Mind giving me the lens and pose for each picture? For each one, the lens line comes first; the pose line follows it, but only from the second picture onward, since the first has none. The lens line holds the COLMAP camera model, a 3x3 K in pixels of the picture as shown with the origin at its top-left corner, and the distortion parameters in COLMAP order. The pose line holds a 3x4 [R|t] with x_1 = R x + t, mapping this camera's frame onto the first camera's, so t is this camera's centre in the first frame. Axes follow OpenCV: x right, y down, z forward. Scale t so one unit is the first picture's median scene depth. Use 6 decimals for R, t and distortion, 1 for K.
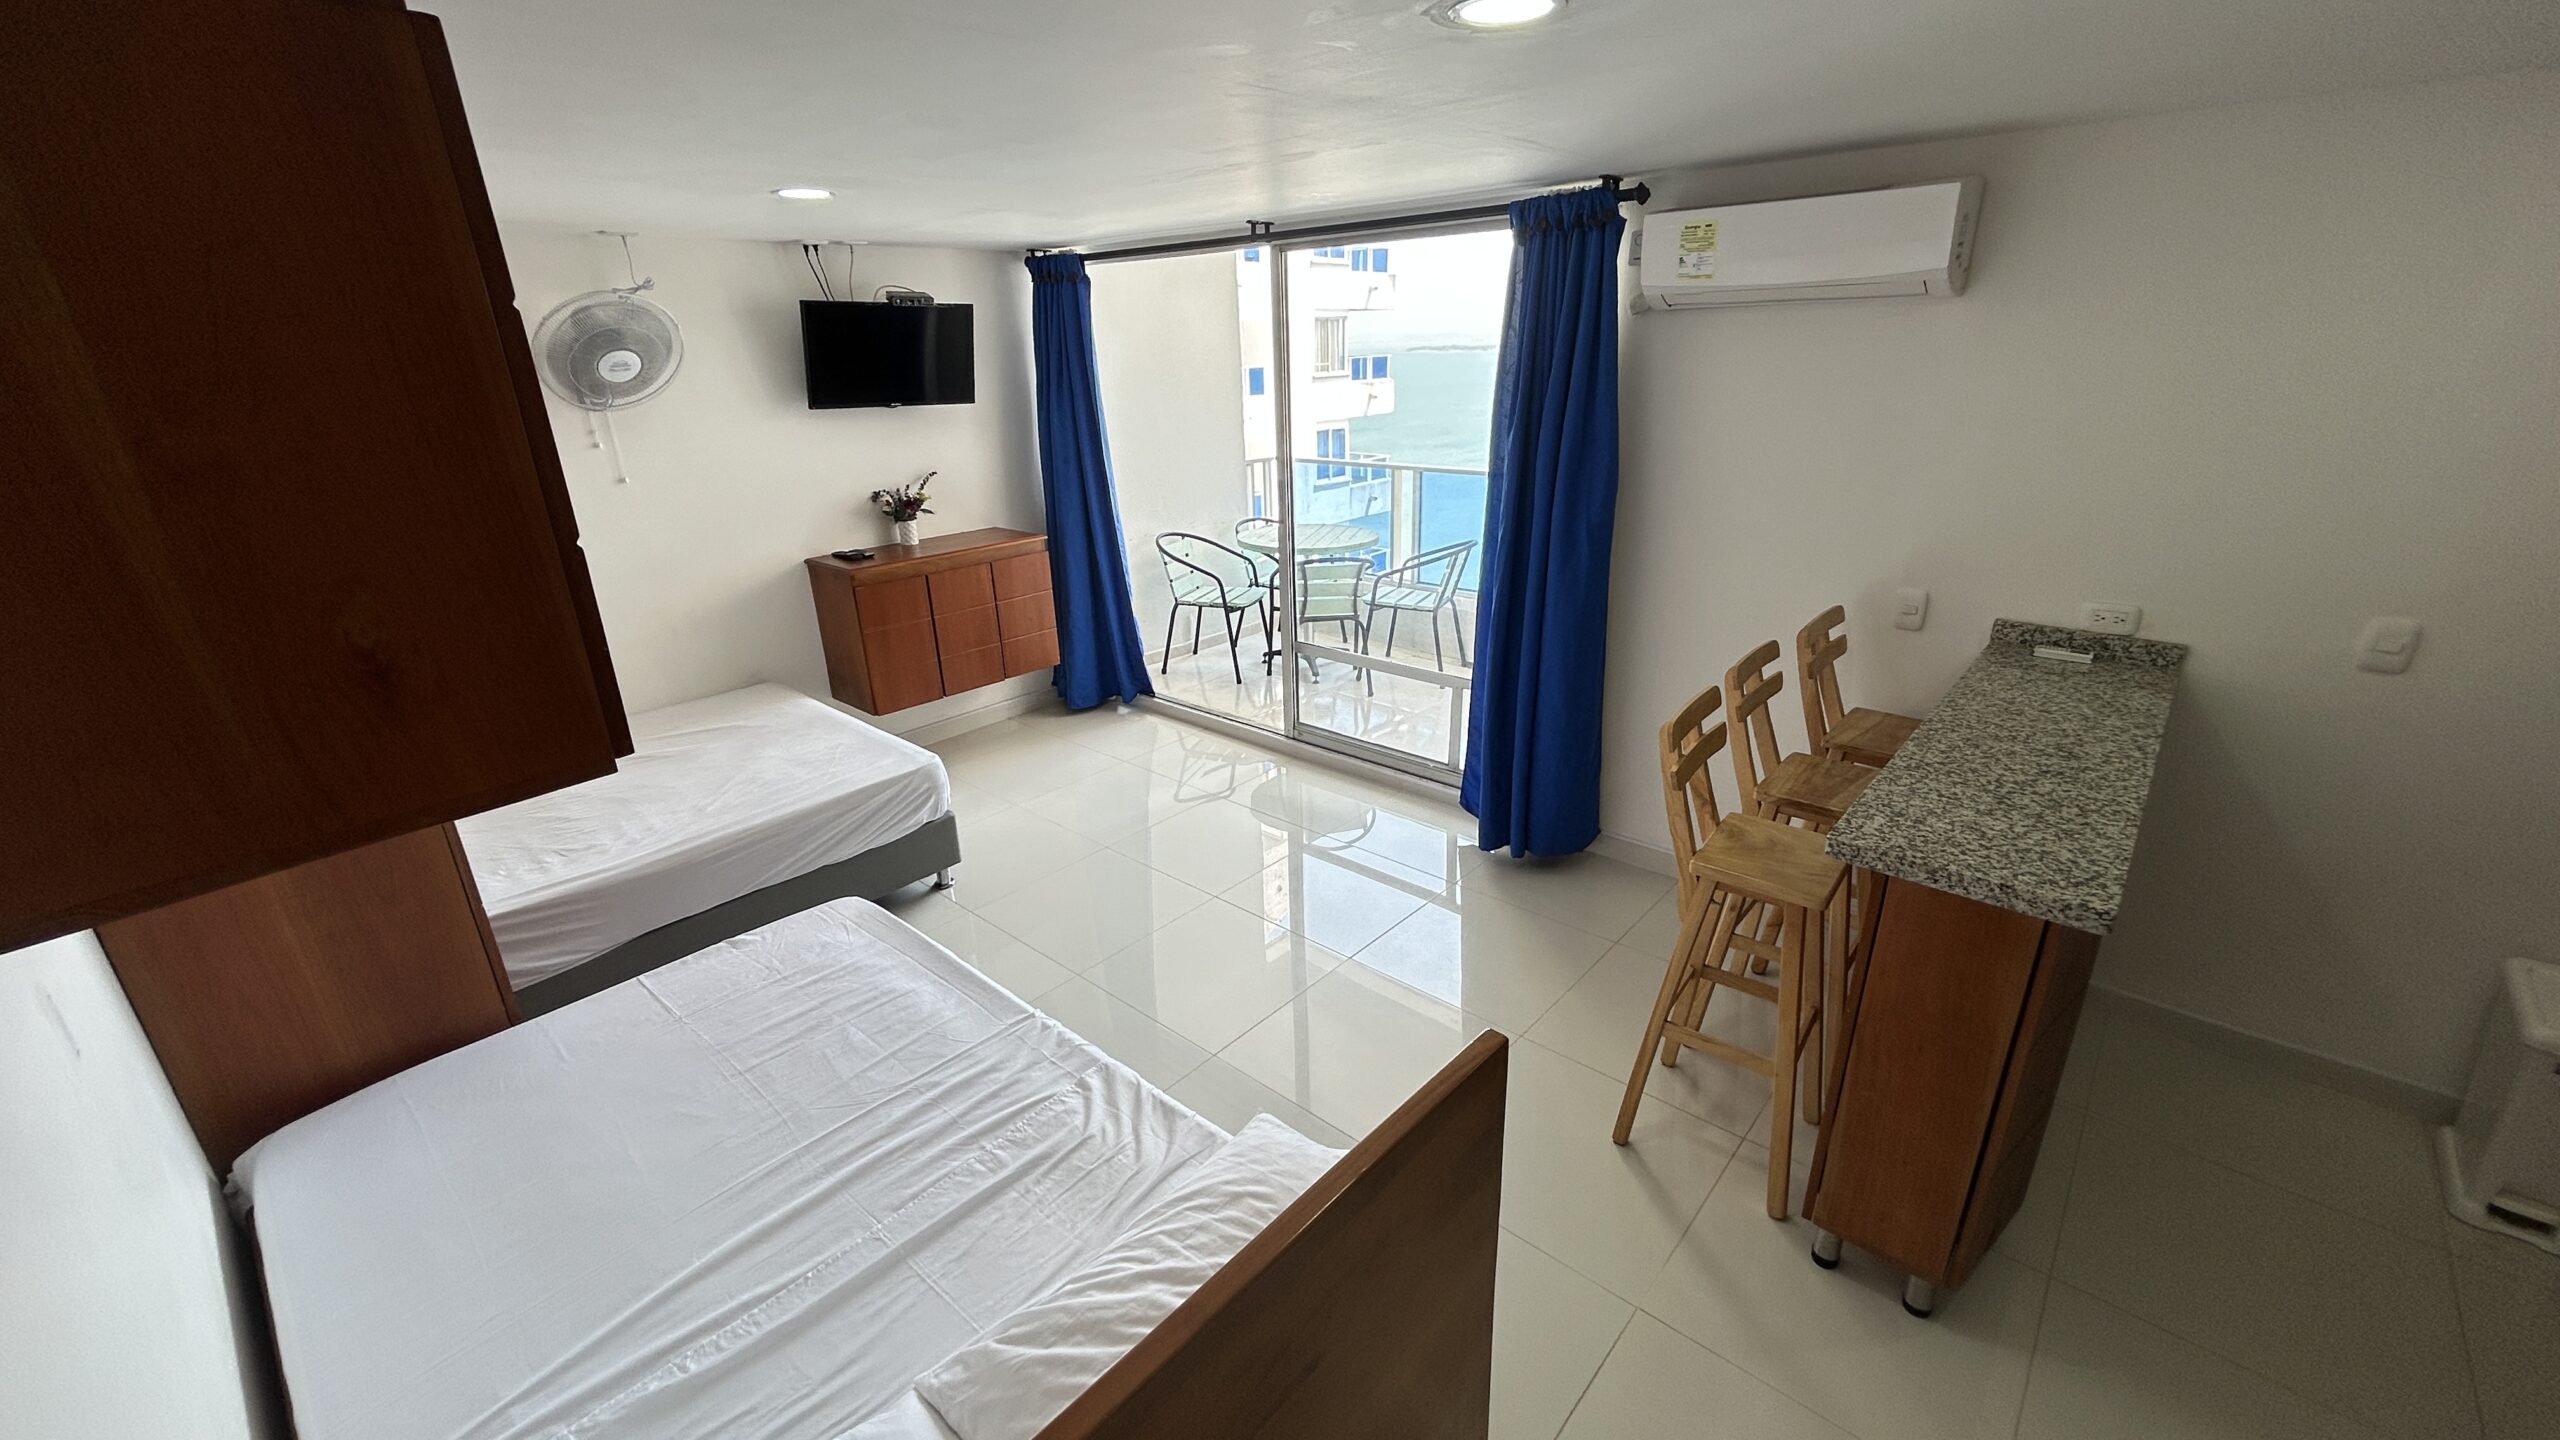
lens RADIAL K [[1025.9, 0, 1286.8], [0, 1025.9, 717.1], [0, 0, 1]] dist [0.000566, -0.000199]
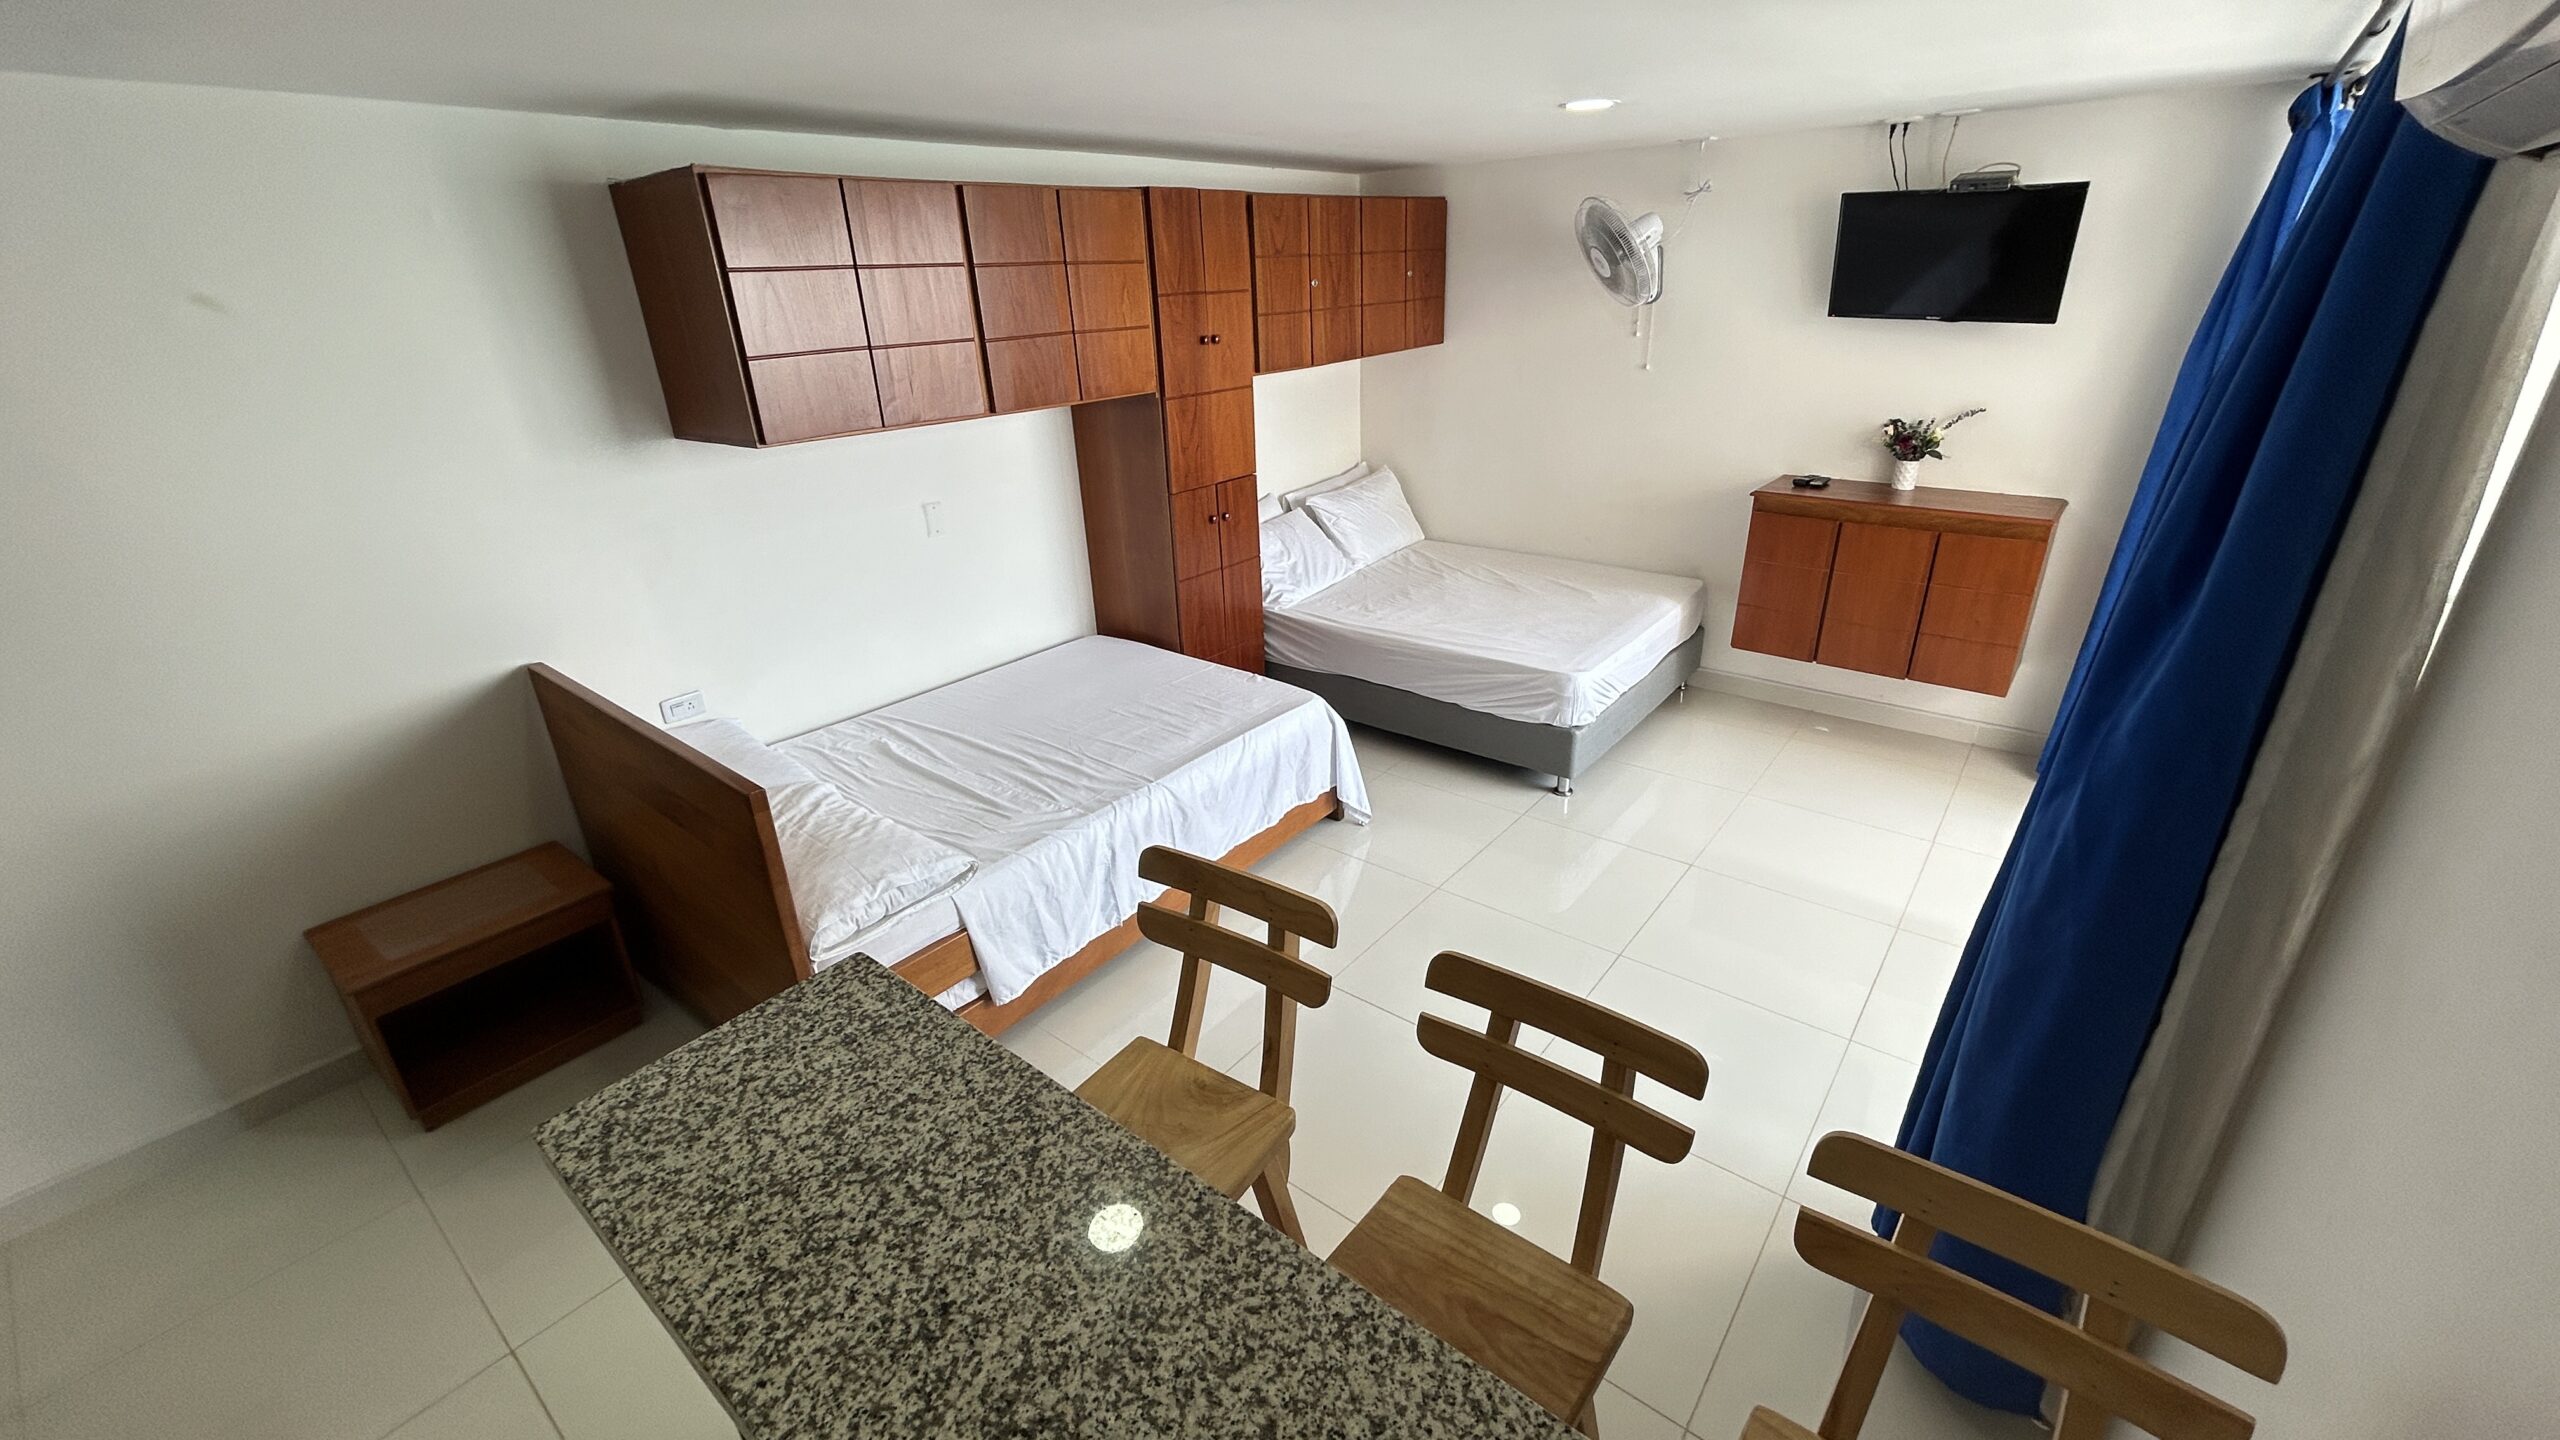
lens RADIAL K [[1025.9, 0, 1283.1], [0, 1025.9, 723.5], [0, 0, 1]] dist [0.000566, -0.000199]
pose [[0.051541, 0.429504, -0.901593, 0.792887], [-0.318854, 0.862619, 0.392710, -0.304166], [0.946402, 0.267235, 0.181410, 0.748242]]
